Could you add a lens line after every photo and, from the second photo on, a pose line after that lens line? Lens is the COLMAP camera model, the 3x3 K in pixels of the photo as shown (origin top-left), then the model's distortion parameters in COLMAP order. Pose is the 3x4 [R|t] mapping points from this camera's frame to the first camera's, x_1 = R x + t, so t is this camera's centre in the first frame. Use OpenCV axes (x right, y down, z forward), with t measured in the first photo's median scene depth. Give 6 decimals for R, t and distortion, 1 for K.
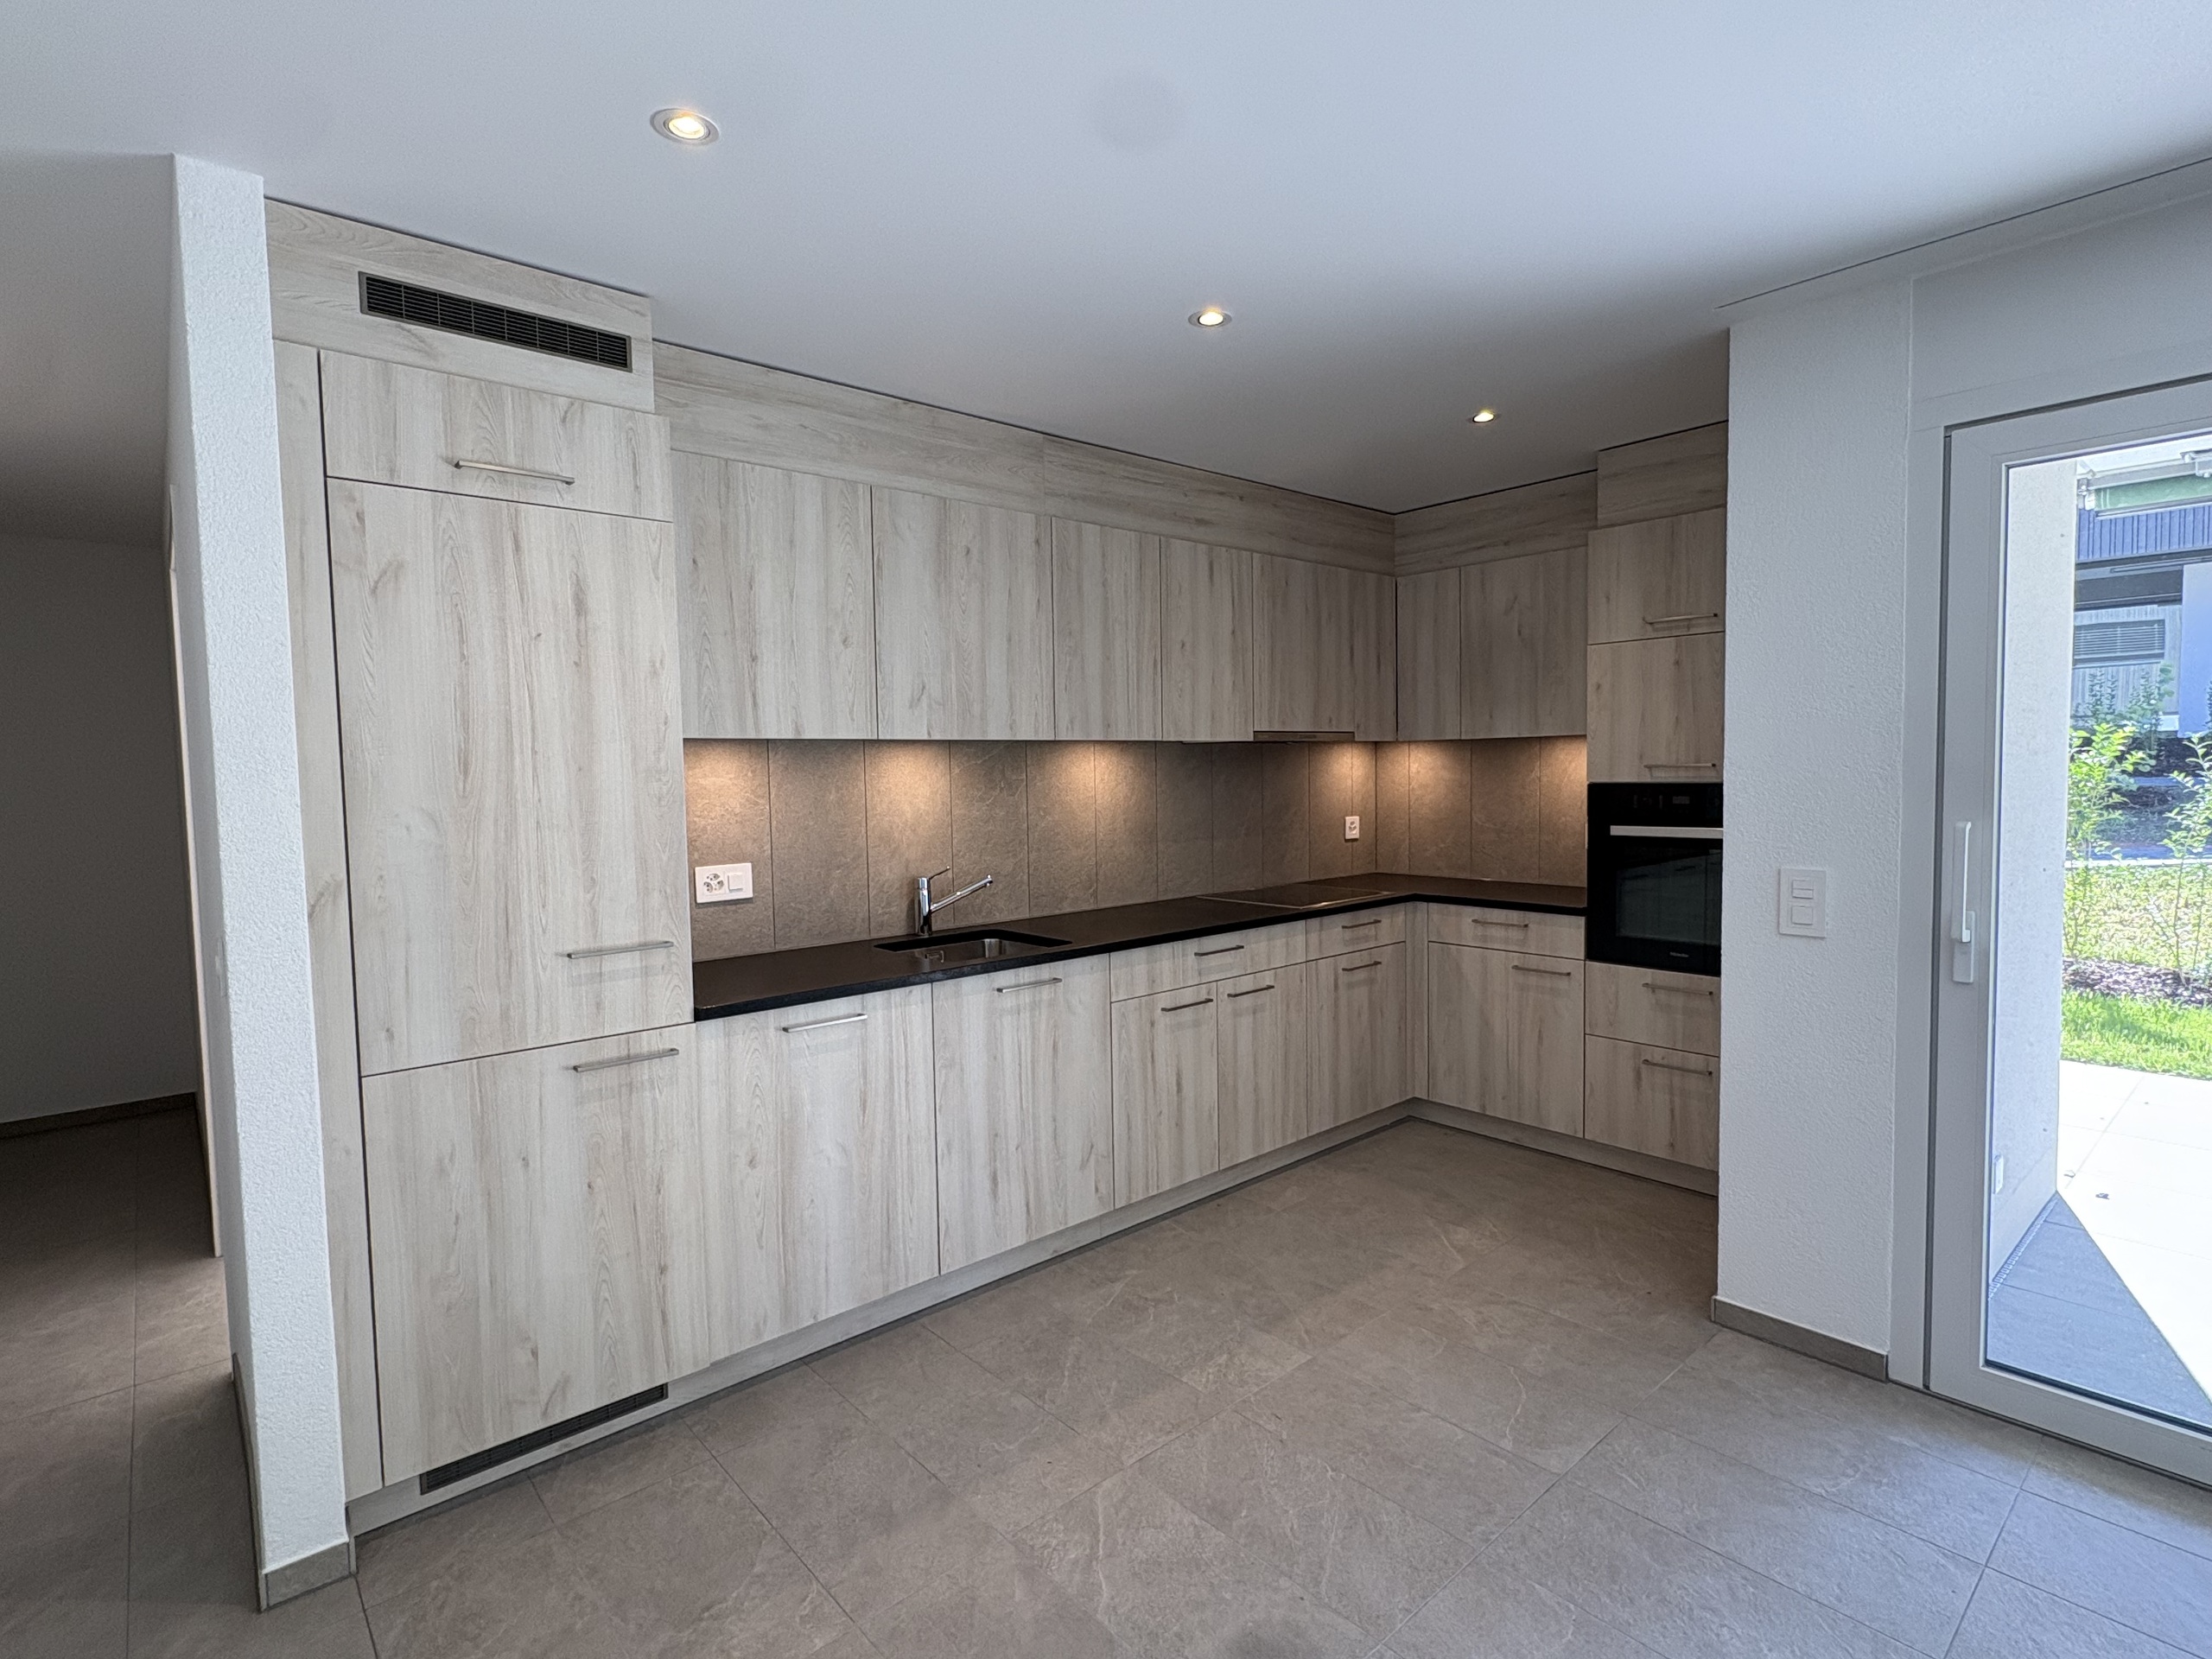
lens RADIAL K [[1104.9, 0, 1106.1], [0, 1104.9, 828.0], [0, 0, 1]] dist [-0.002859, 0.002475]
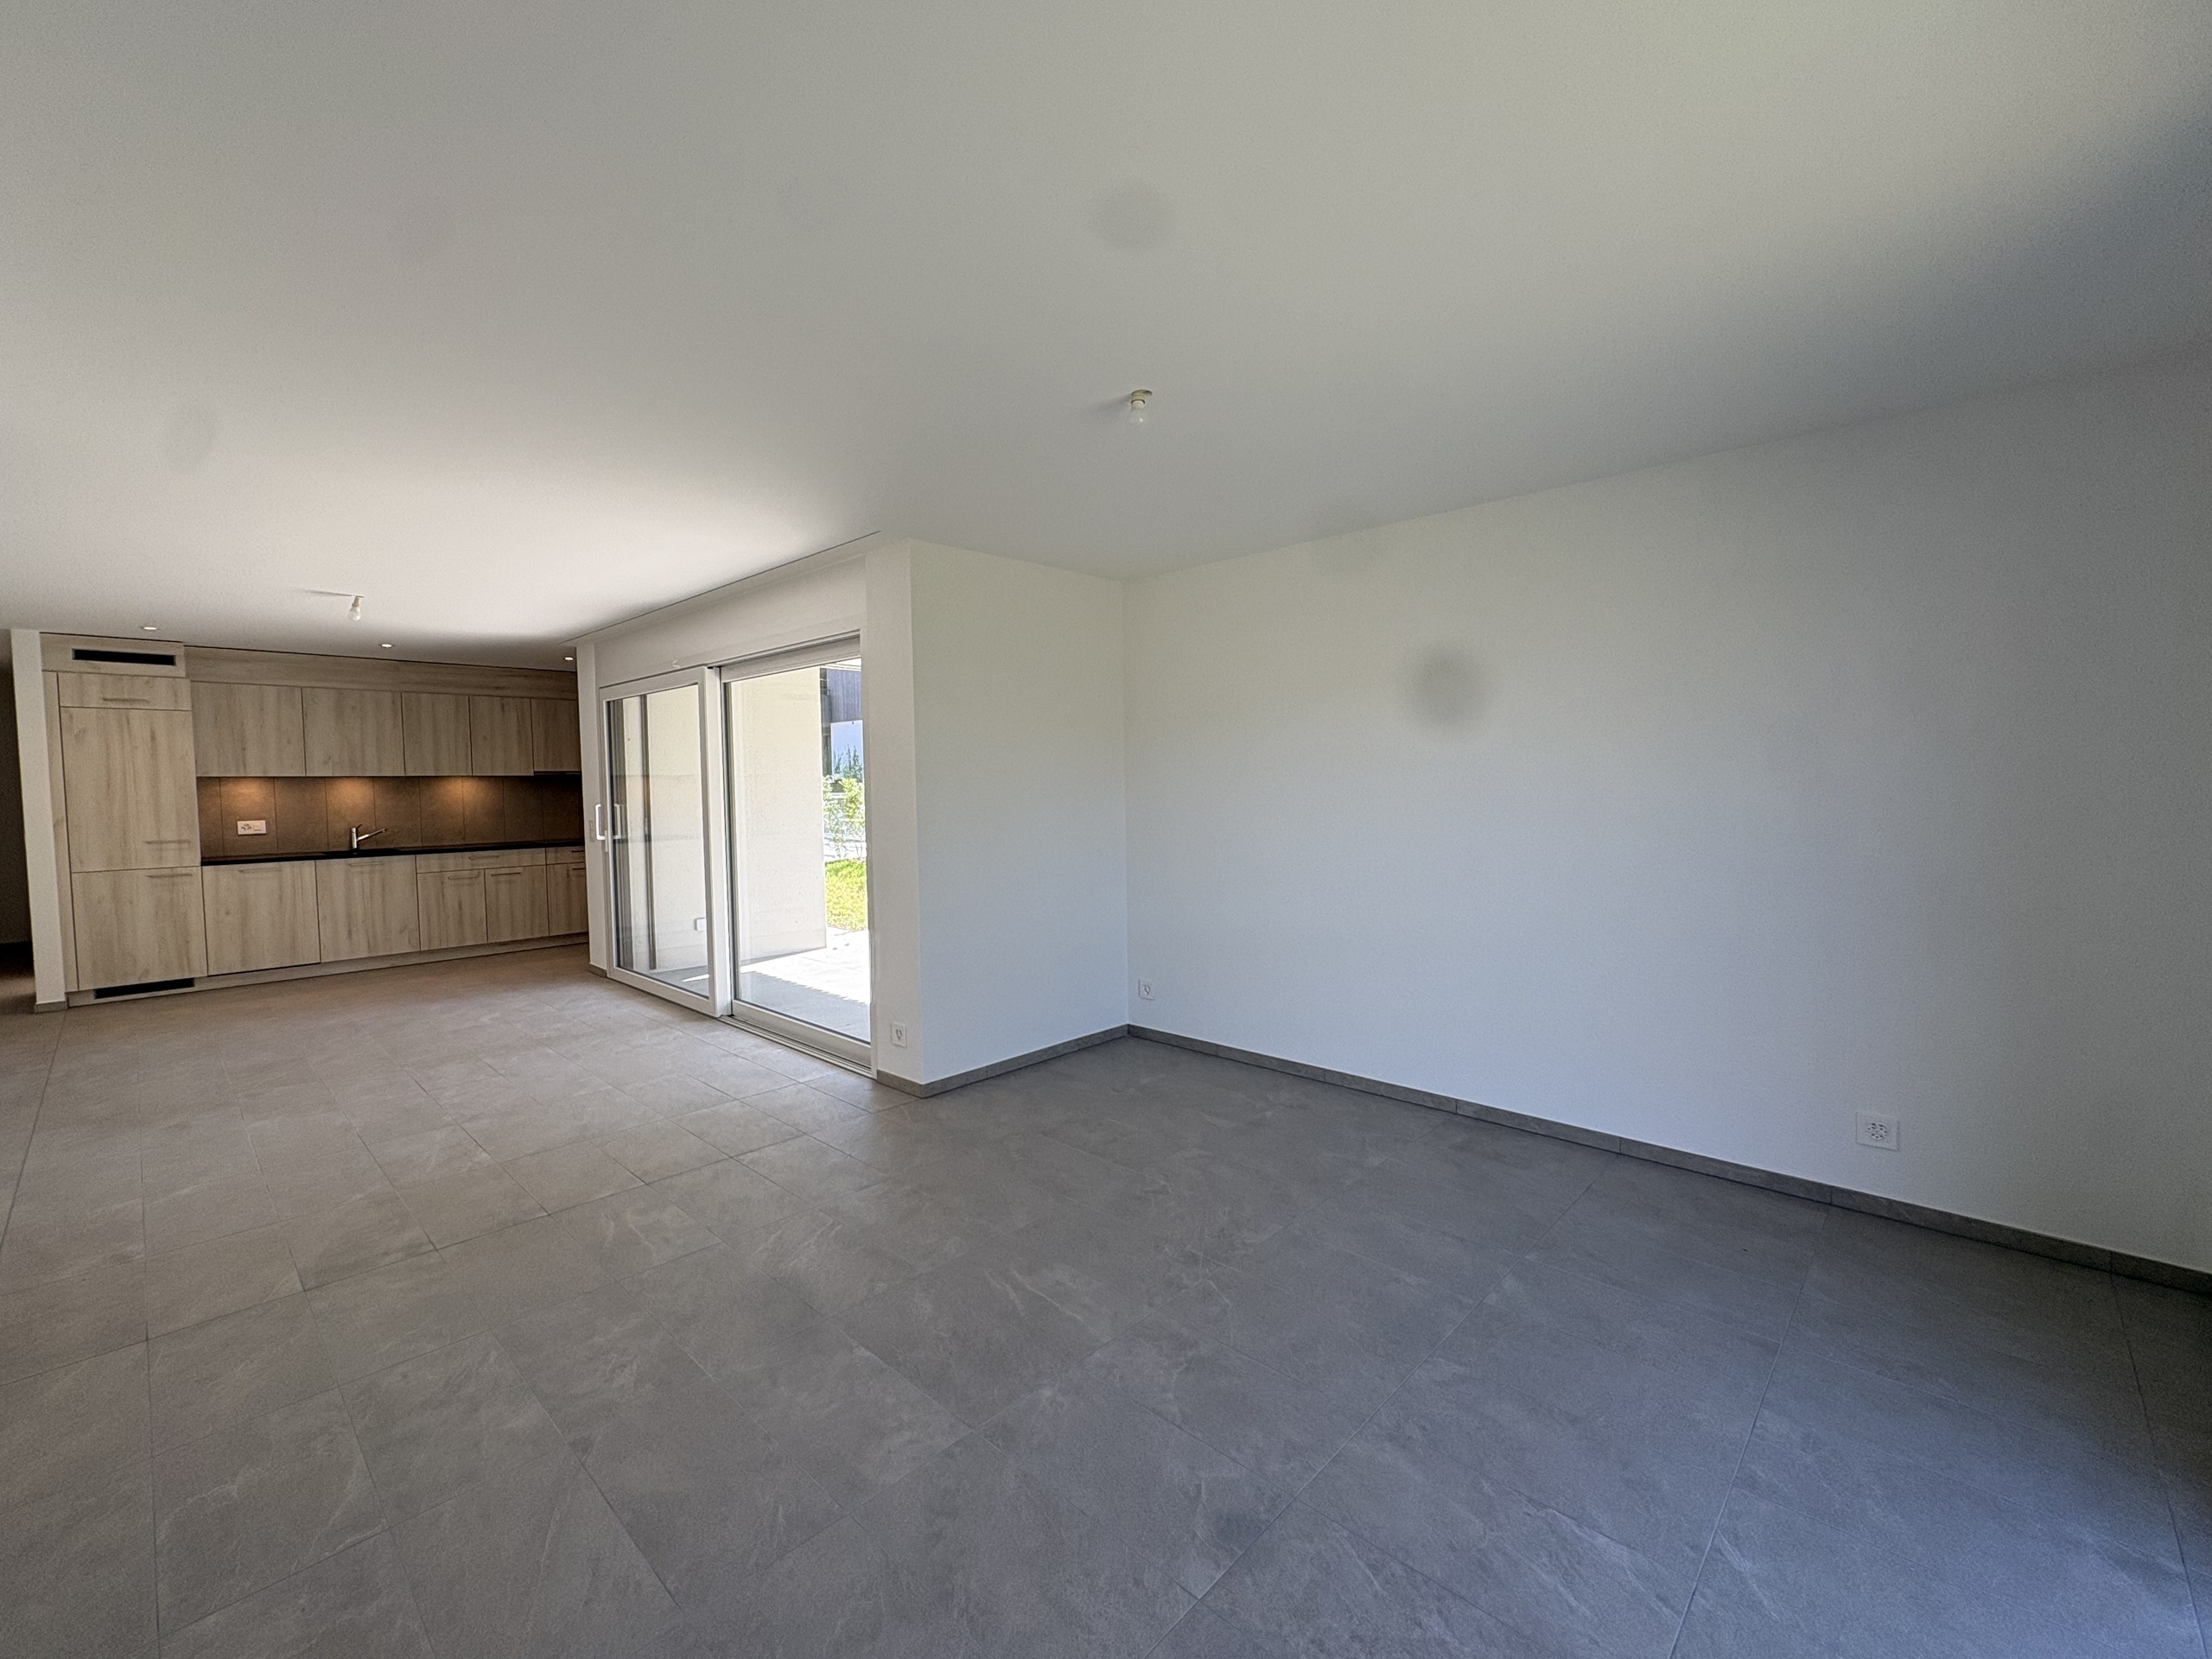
lens RADIAL K [[871.9, 0, 1040.7], [0, 871.9, 825.0], [0, 0, 1]] dist [-0.002542, -0.000735]
pose [[0.994955, -0.000112, 0.100325, 1.653631], [0.000871, 0.999971, -0.007520, 0.071753], [-0.100321, 0.007570, 0.994926, -1.612202]]
